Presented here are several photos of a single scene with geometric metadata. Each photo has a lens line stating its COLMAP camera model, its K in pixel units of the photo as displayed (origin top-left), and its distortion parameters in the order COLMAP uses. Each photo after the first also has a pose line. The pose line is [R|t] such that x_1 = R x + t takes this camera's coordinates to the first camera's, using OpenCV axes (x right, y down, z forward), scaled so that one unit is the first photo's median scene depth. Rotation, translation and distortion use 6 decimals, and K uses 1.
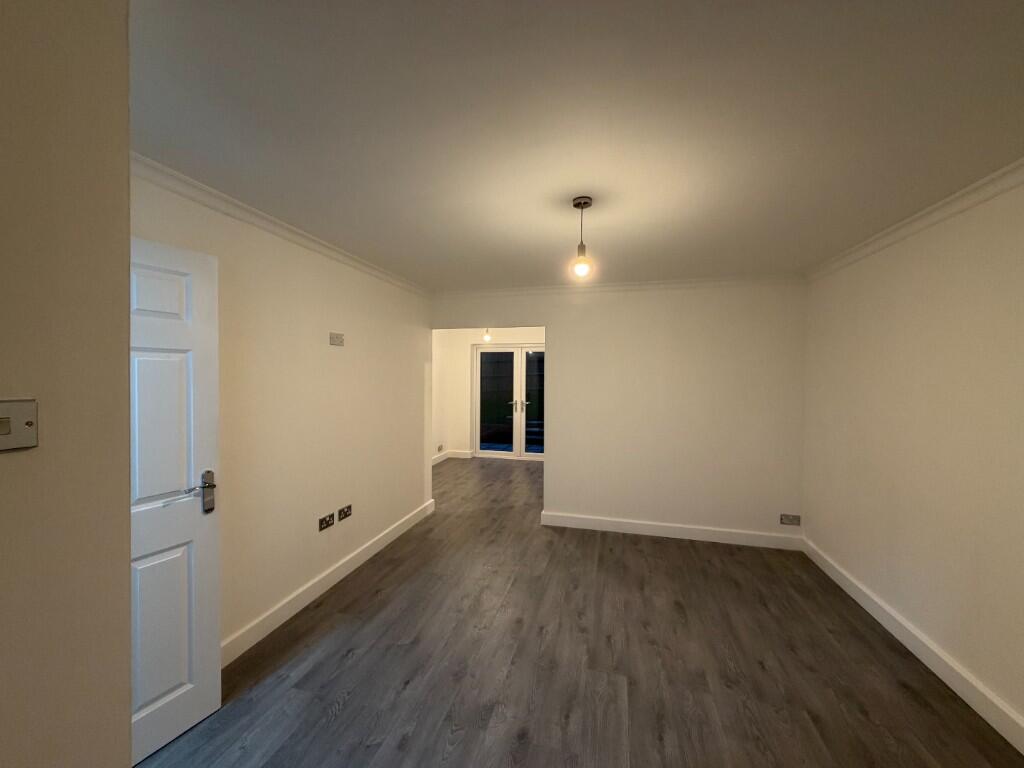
lens RADIAL K [[410.0, 0, 512.0], [0, 410.0, 384.0], [0, 0, 1]] dist [0.054379, -0.000051]
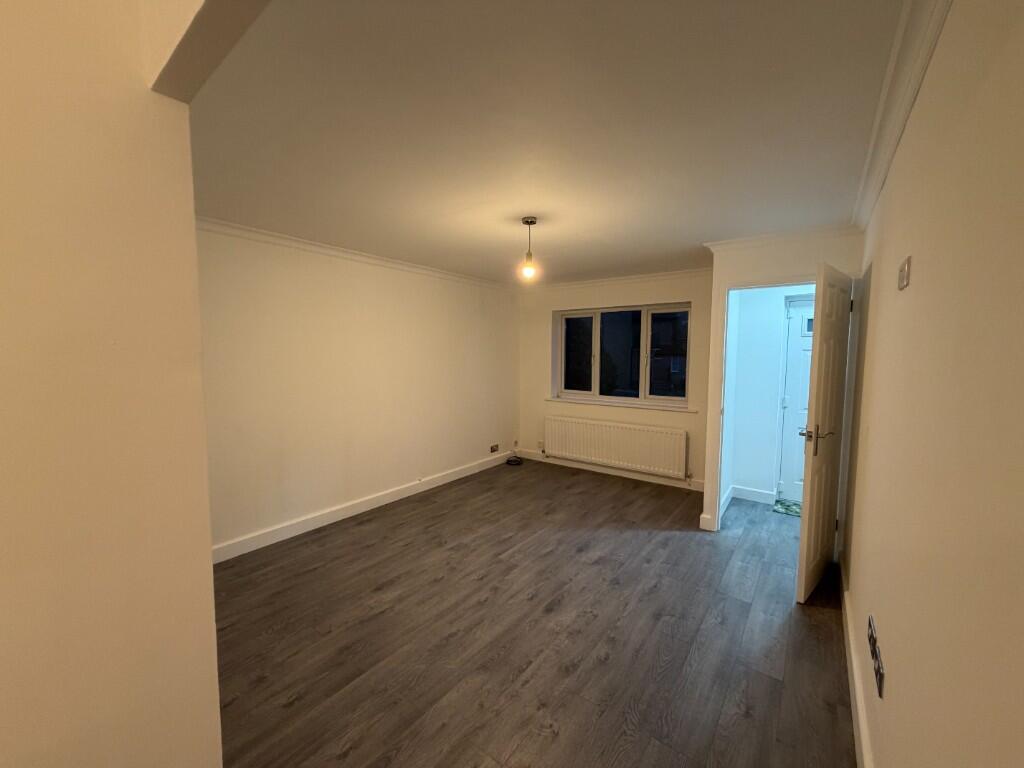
lens RADIAL K [[410.0, 0, 512.0], [0, 410.0, 384.0], [0, 0, 1]] dist [0.054379, -0.000051]
pose [[-0.919299, -0.043951, 0.391097, -0.303328], [-0.005279, 0.995032, 0.099412, -0.049435], [-0.393524, 0.089325, -0.914965, 2.193300]]
